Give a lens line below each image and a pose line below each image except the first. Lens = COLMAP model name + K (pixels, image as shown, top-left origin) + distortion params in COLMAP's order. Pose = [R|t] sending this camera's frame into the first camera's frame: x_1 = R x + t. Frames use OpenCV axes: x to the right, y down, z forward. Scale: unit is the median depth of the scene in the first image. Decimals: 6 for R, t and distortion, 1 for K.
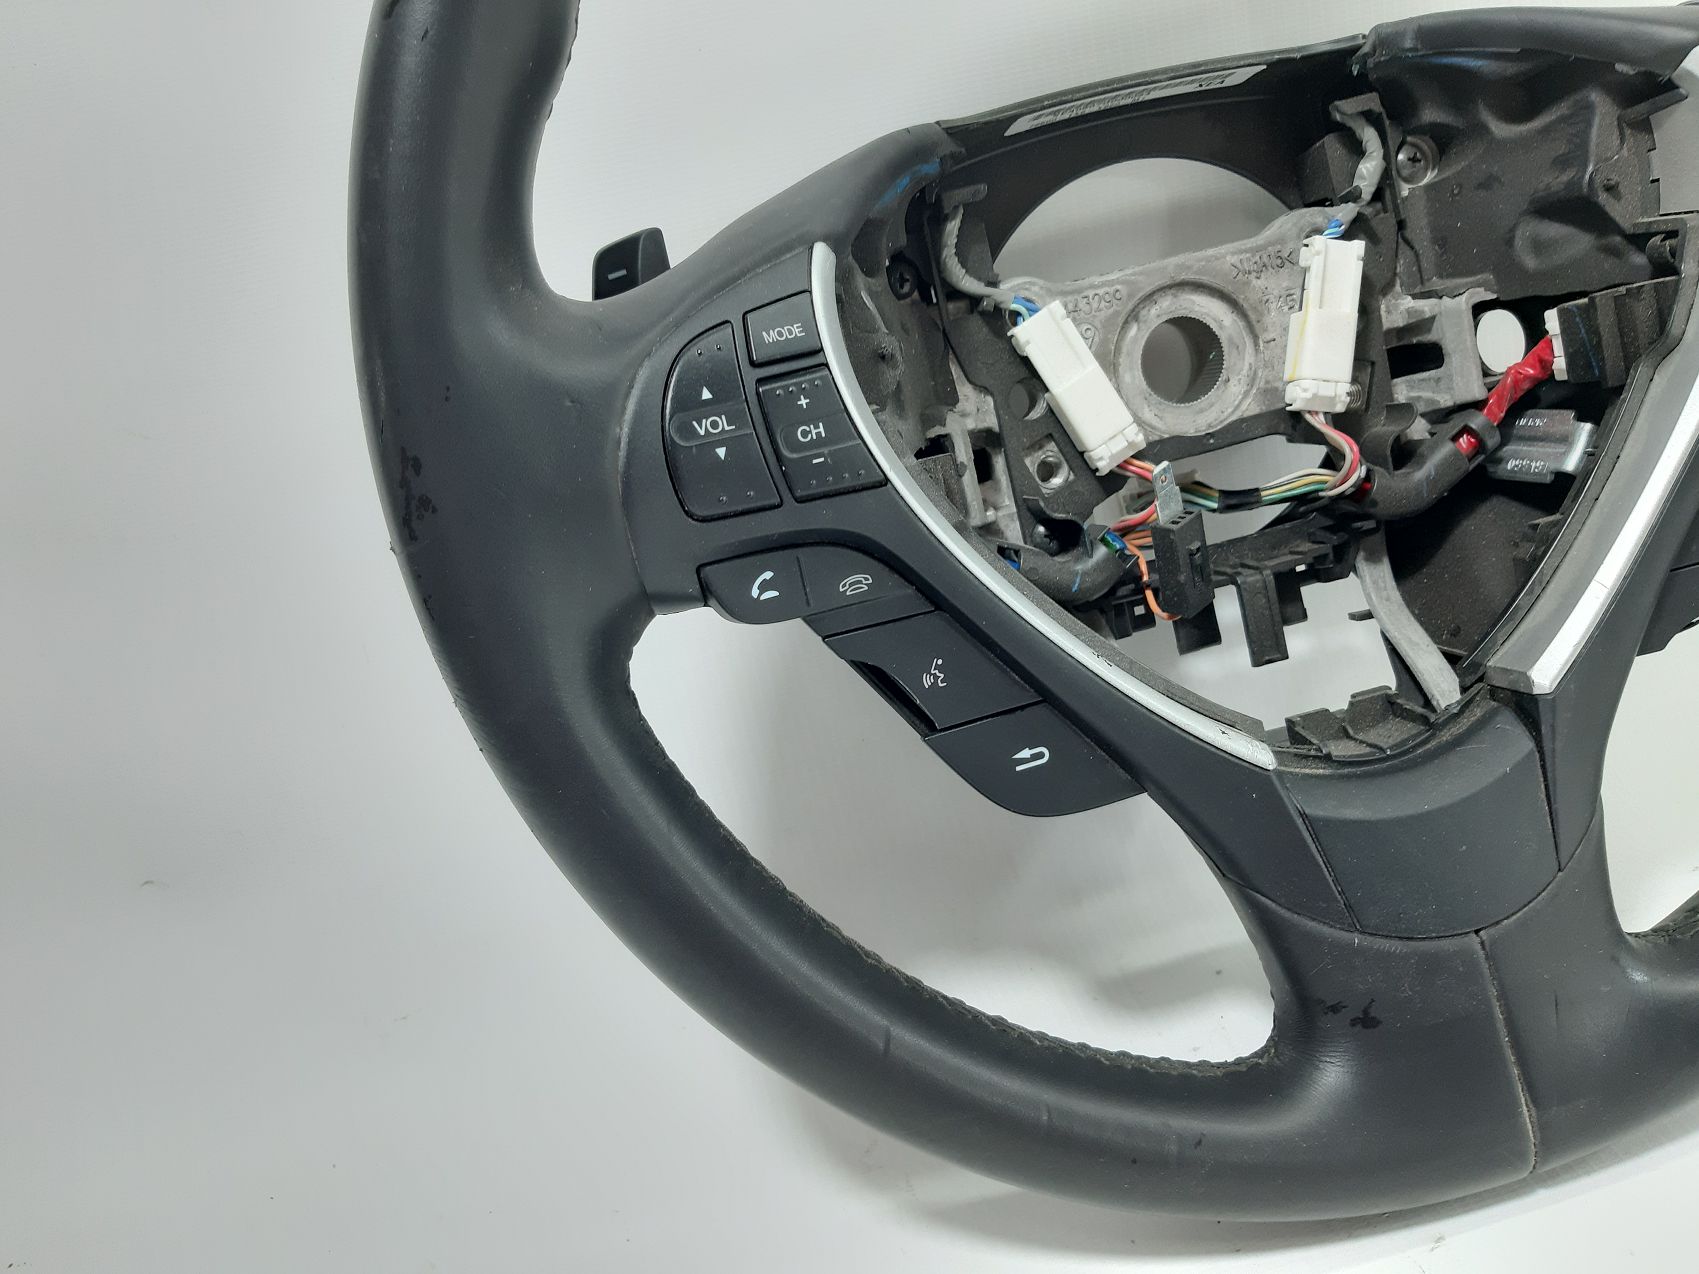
lens RADIAL K [[1342.3, 0, 849.5], [0, 1342.3, 637.0], [0, 0, 1]] dist [0.068708, -0.174126]
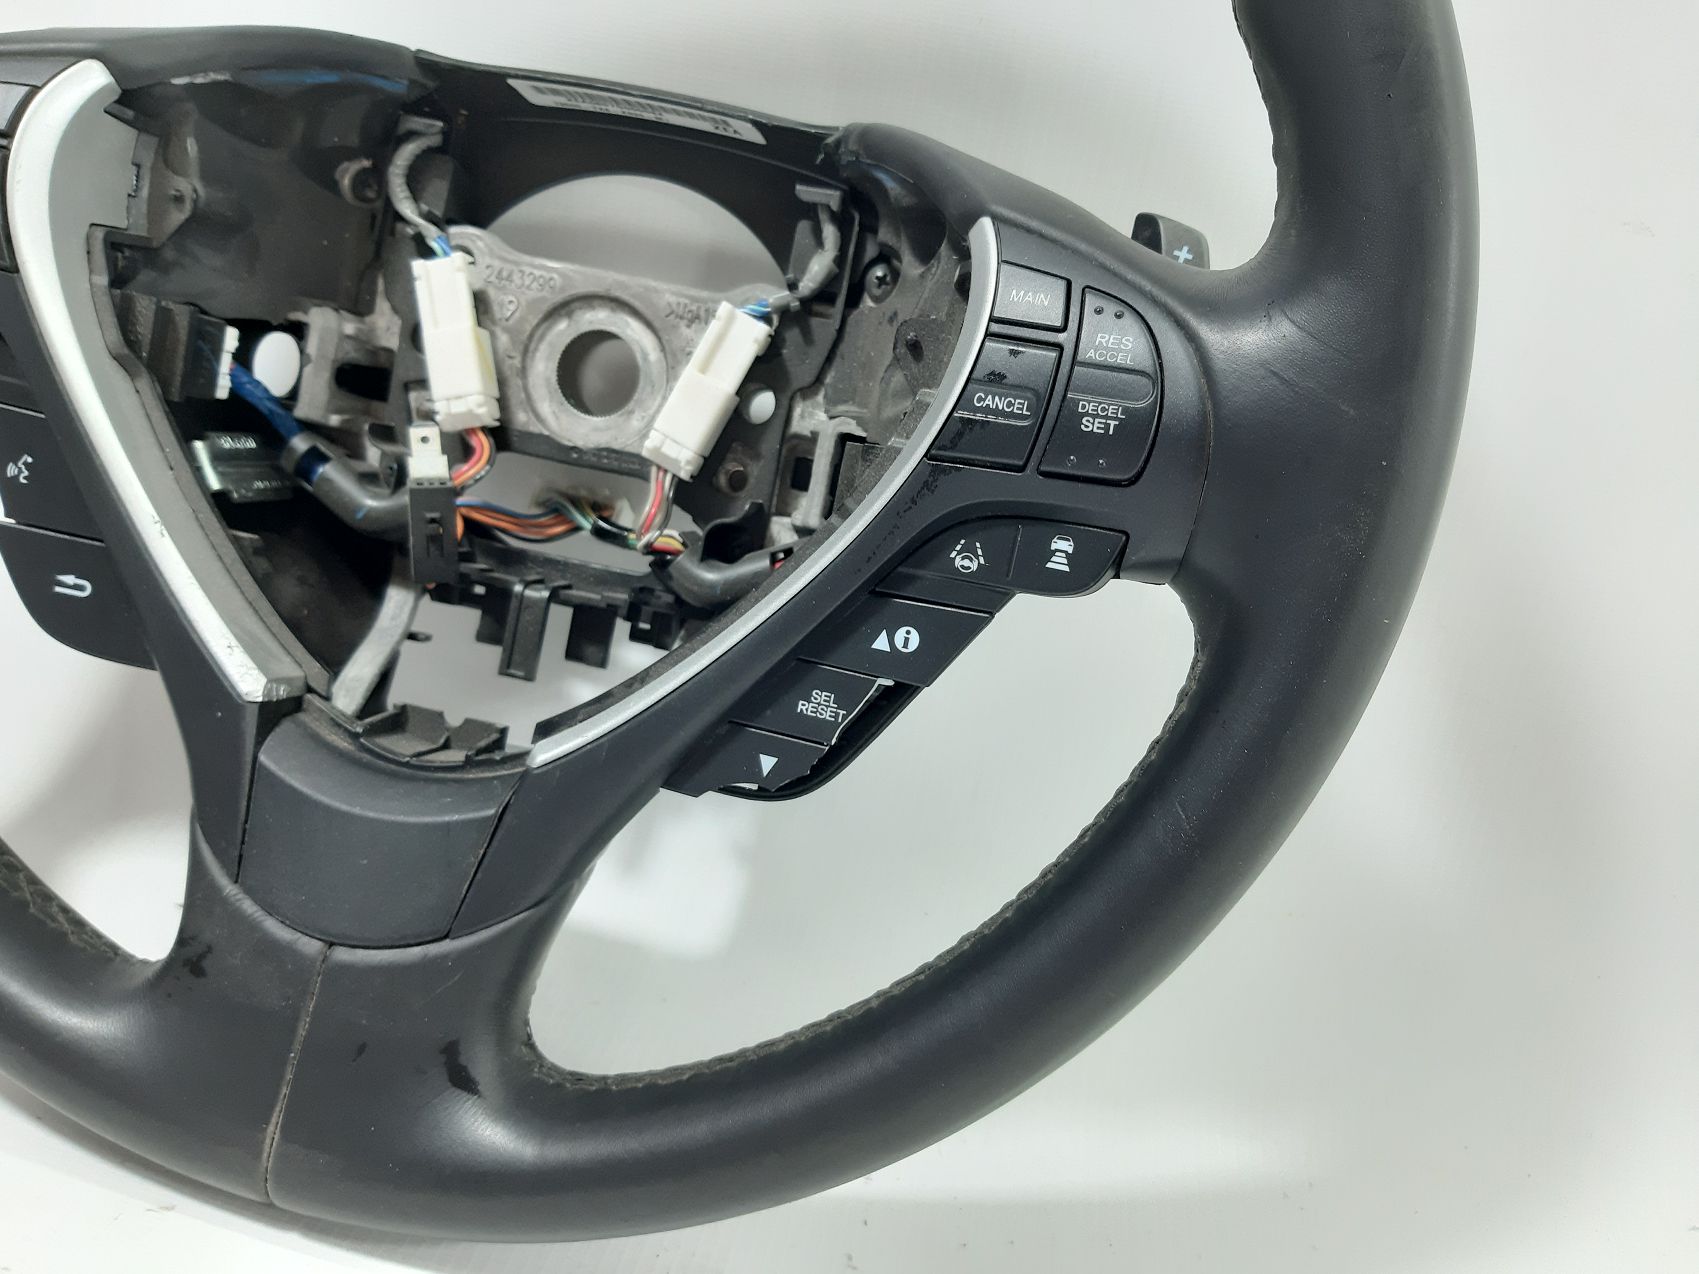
lens RADIAL K [[1342.3, 0, 849.5], [0, 1342.3, 637.0], [0, 0, 1]] dist [0.068708, -0.174126]
pose [[0.871321, 0.441564, -0.214059, 0.740207], [-0.452773, 0.891618, -0.003761, -0.117250], [0.189198, 0.100197, 0.976814, 0.086406]]
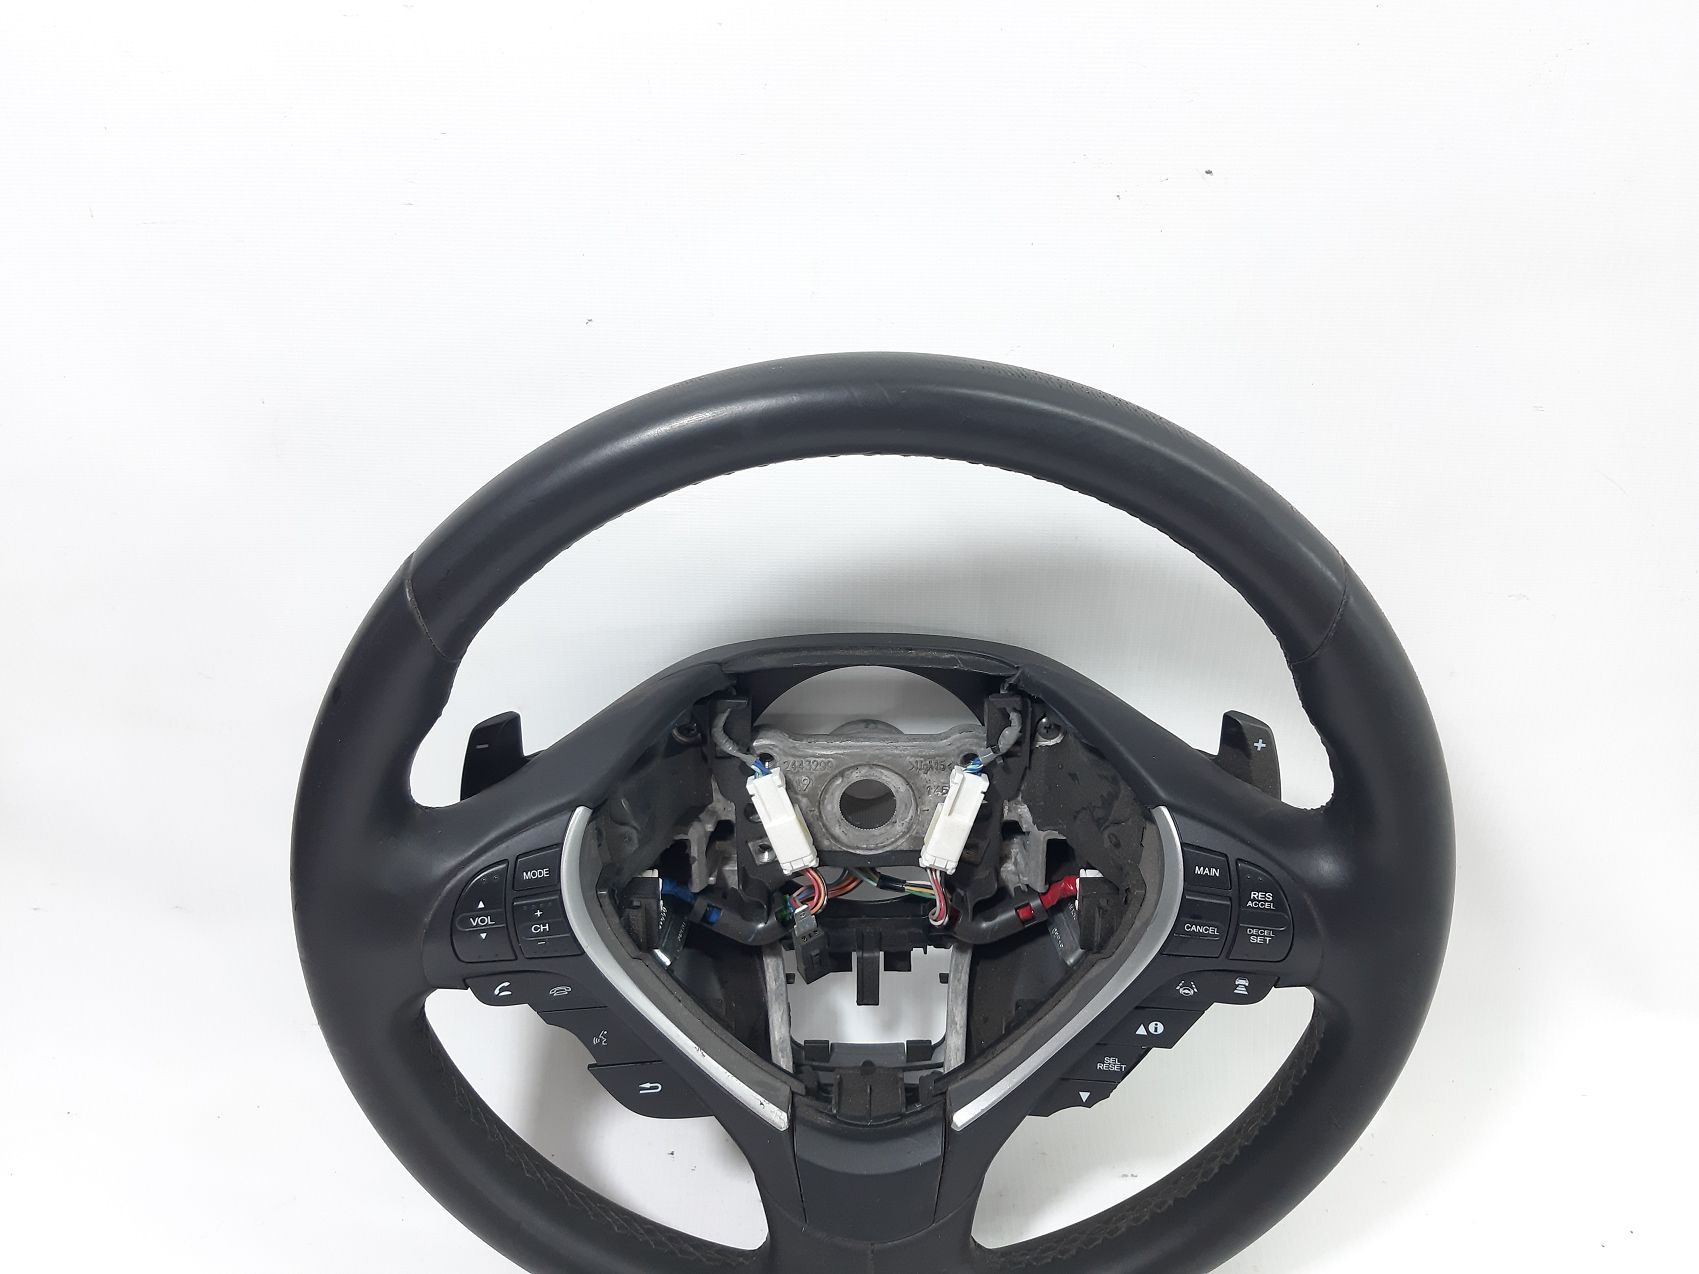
lens RADIAL K [[1311.3, 0, 849.5], [0, 1311.3, 637.0], [0, 0, 1]] dist [0.110785, -0.160335]
pose [[0.964584, 0.261441, -0.035019, 0.239865], [-0.247056, 0.941961, 0.227316, -0.747429], [0.092416, -0.210614, 0.973191, -0.420968]]
